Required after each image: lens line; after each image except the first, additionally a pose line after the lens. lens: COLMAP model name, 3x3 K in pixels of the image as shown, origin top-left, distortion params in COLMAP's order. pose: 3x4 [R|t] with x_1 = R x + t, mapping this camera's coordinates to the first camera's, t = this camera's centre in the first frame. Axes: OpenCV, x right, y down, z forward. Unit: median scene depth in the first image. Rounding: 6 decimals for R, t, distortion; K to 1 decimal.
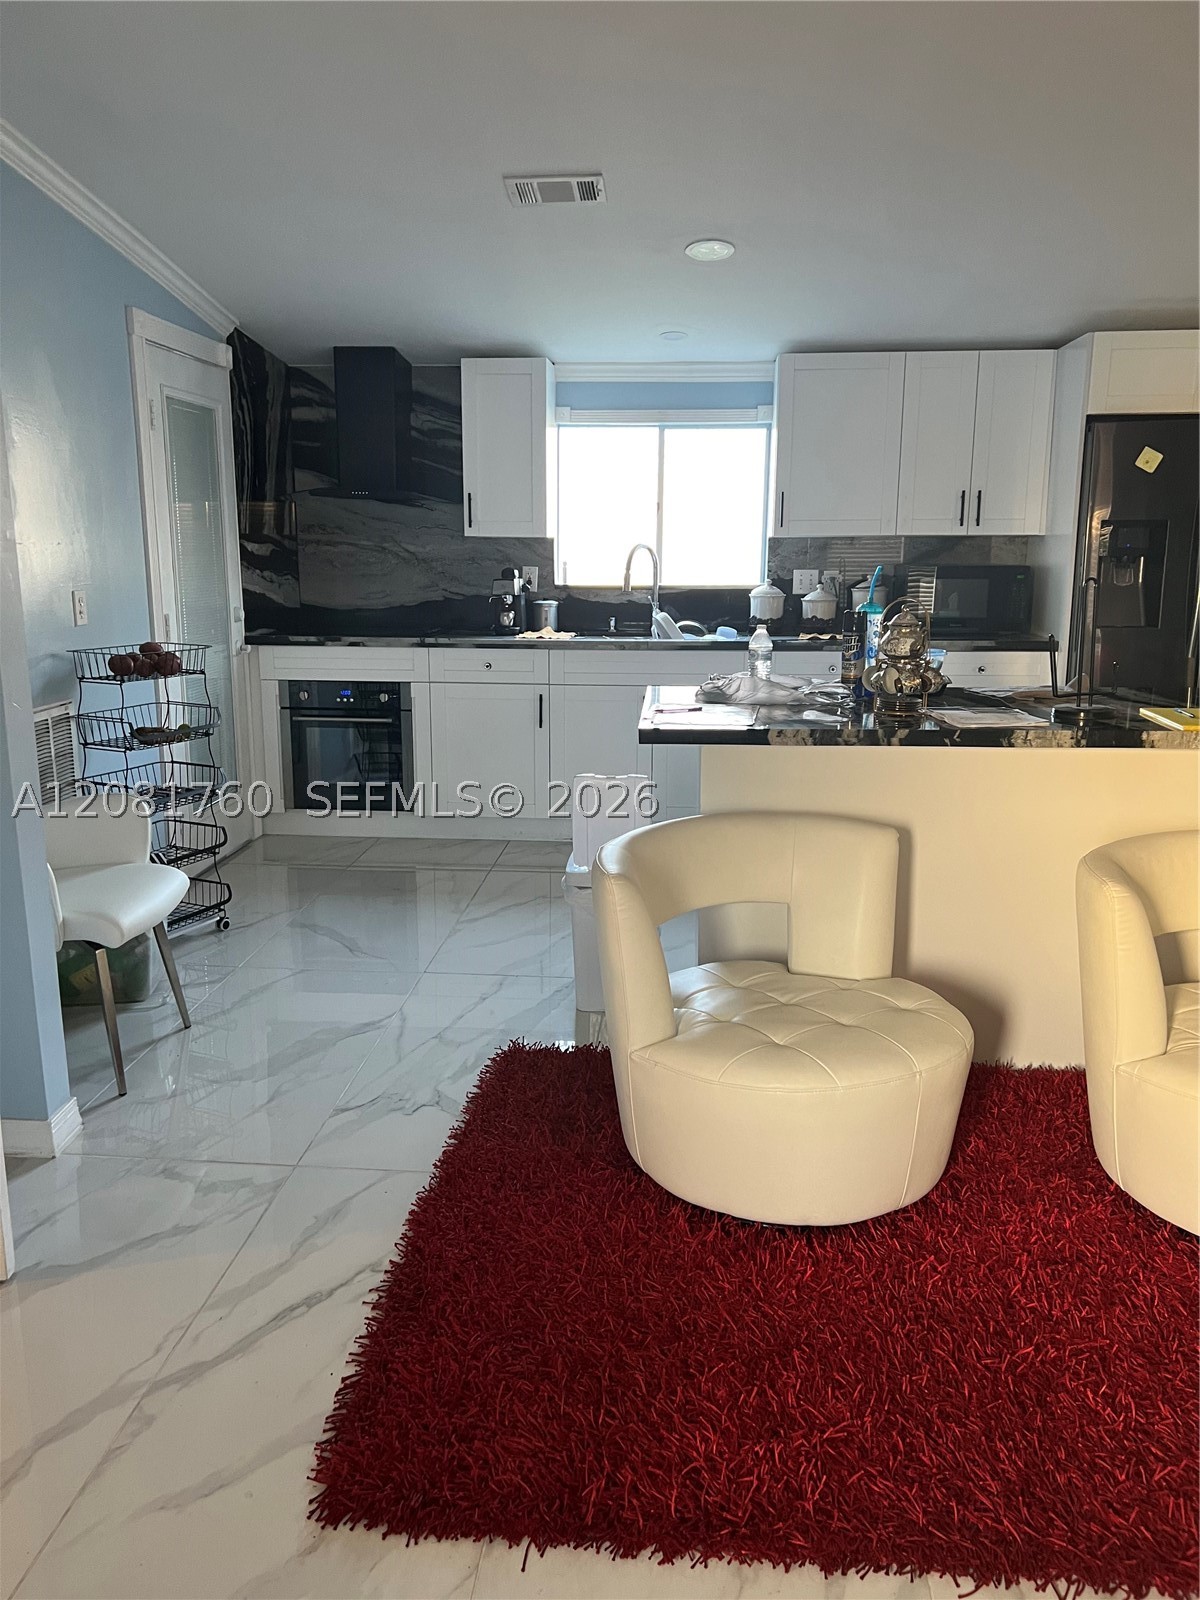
lens RADIAL K [[1215.2, 0, 592.2], [0, 1215.2, 798.1], [0, 0, 1]] dist [0.113212, -0.142434]
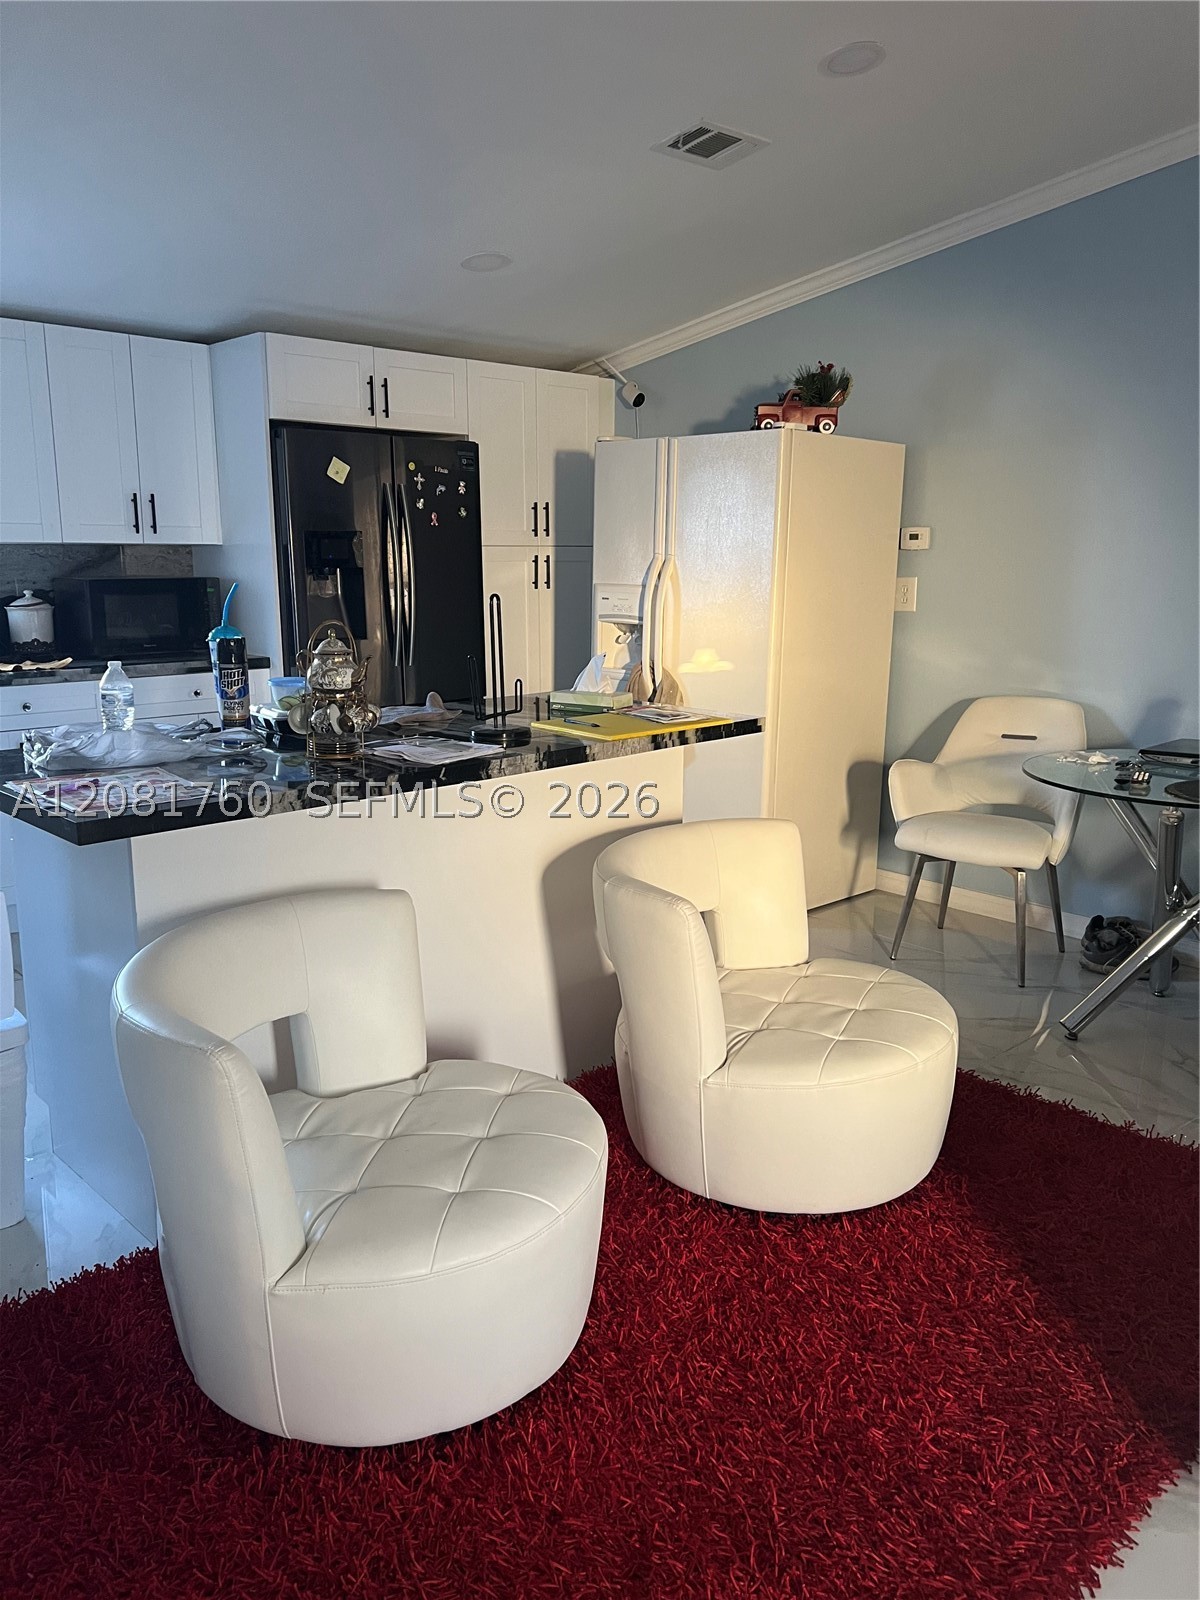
lens RADIAL K [[1215.2, 0, 592.2], [0, 1215.2, 798.1], [0, 0, 1]] dist [0.113212, -0.142434]
pose [[0.663799, -0.148340, 0.733053, -0.280170], [0.151630, 0.986471, 0.062316, -0.071995], [-0.732380, 0.069788, 0.677311, 0.321218]]
